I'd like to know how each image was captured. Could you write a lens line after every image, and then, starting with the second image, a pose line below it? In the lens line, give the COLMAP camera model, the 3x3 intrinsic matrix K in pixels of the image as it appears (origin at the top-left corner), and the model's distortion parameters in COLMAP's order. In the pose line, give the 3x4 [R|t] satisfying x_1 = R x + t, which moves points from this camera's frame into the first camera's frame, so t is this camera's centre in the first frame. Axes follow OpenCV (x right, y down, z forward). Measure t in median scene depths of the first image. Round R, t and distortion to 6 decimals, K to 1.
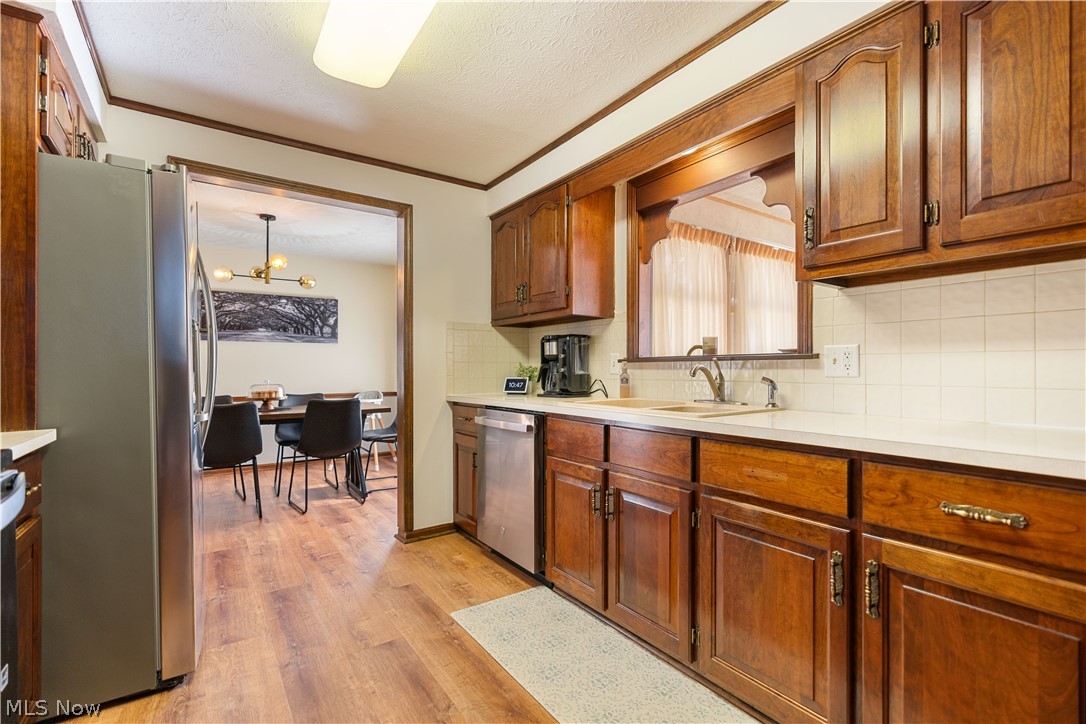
lens RADIAL K [[491.3, 0, 543.8], [0, 491.3, 369.9], [0, 0, 1]] dist [-0.002953, 0.000070]
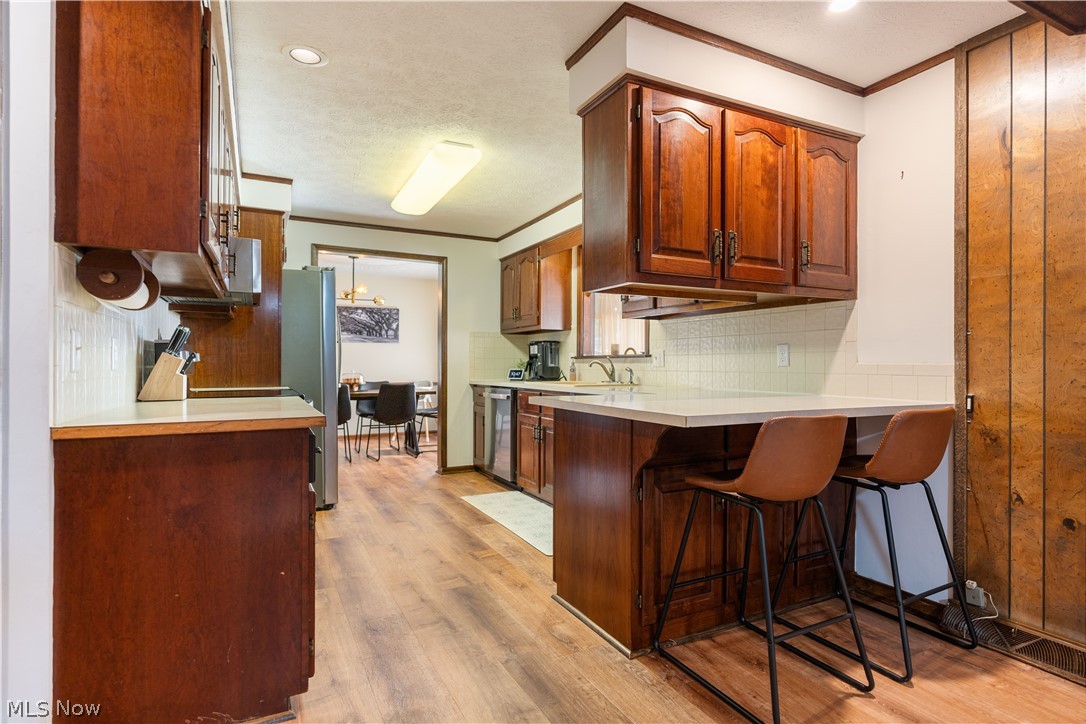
lens RADIAL K [[552.4, 0, 540.7], [0, 552.4, 365.0], [0, 0, 1]] dist [0.005623, 0.000342]
pose [[0.990409, 0.004701, -0.138090, 0.254478], [-0.005034, 0.999985, -0.002063, 0.006766], [0.138078, 0.002738, 0.990418, -0.655319]]
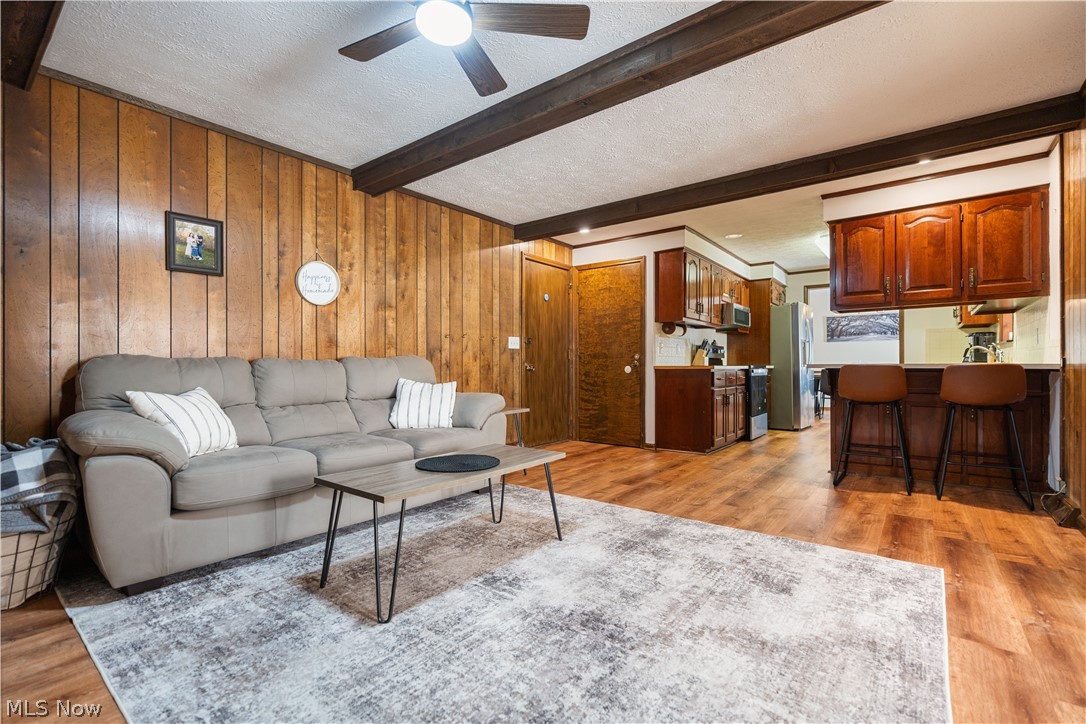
lens RADIAL K [[491.3, 0, 540.2], [0, 491.3, 365.6], [0, 0, 1]] dist [-0.002953, 0.000070]
pose [[0.295063, -0.002234, -0.955475, 1.286015], [0.000619, 0.999998, -0.002147, 0.057209], [0.955478, 0.000042, 0.295063, -1.130783]]
